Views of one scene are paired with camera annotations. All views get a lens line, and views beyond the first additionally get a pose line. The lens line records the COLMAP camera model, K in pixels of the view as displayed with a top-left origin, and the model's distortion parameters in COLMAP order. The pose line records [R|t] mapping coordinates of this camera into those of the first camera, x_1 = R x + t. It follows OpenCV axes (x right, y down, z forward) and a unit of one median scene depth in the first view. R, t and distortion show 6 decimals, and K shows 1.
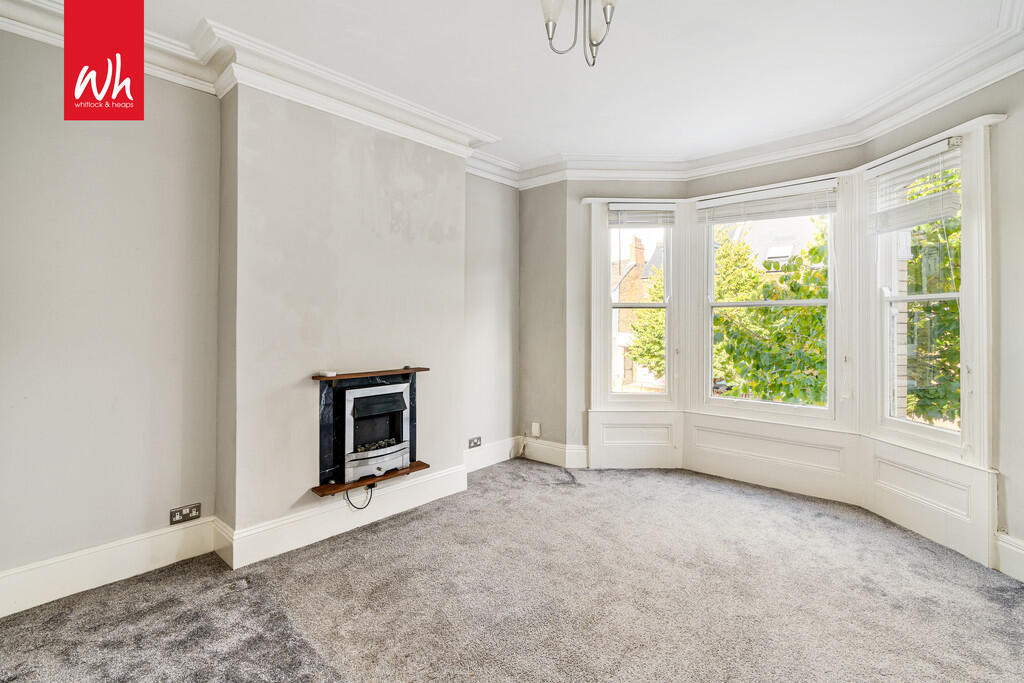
lens RADIAL K [[472.0, 0, 509.4], [0, 472.0, 321.2], [0, 0, 1]] dist [0.001984, -0.000126]
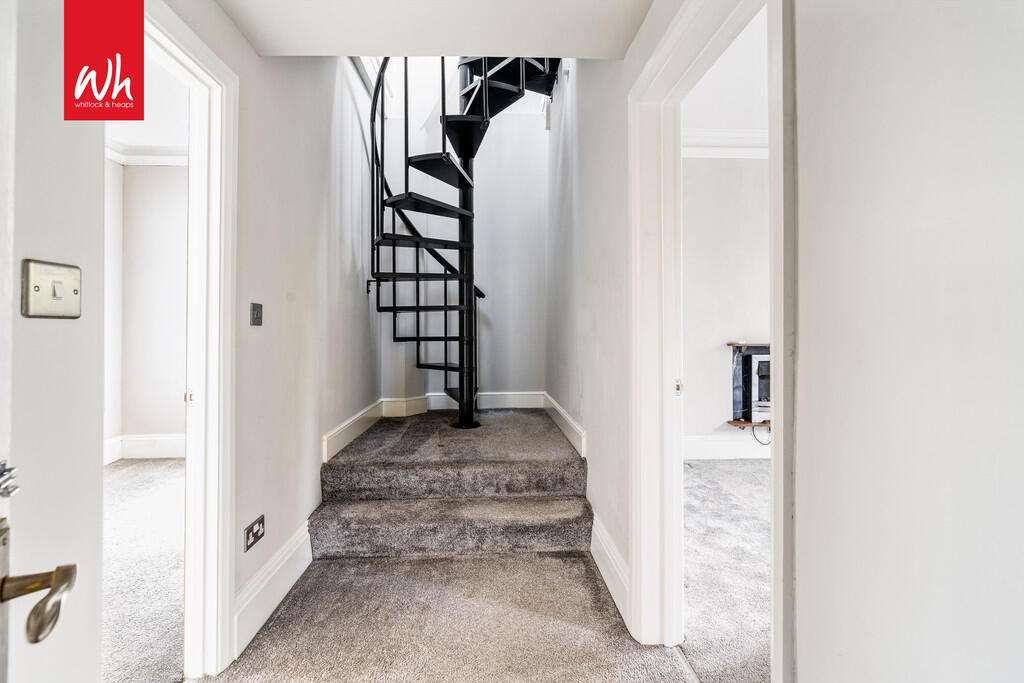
lens RADIAL K [[472.0, 0, 510.1], [0, 472.0, 333.6], [0, 0, 1]] dist [0.001984, -0.000126]
pose [[0.716934, -0.001678, -0.697139, 0.108248], [0.005148, 0.999983, 0.002888, 0.076758], [0.697122, -0.005659, 0.716930, -0.482046]]
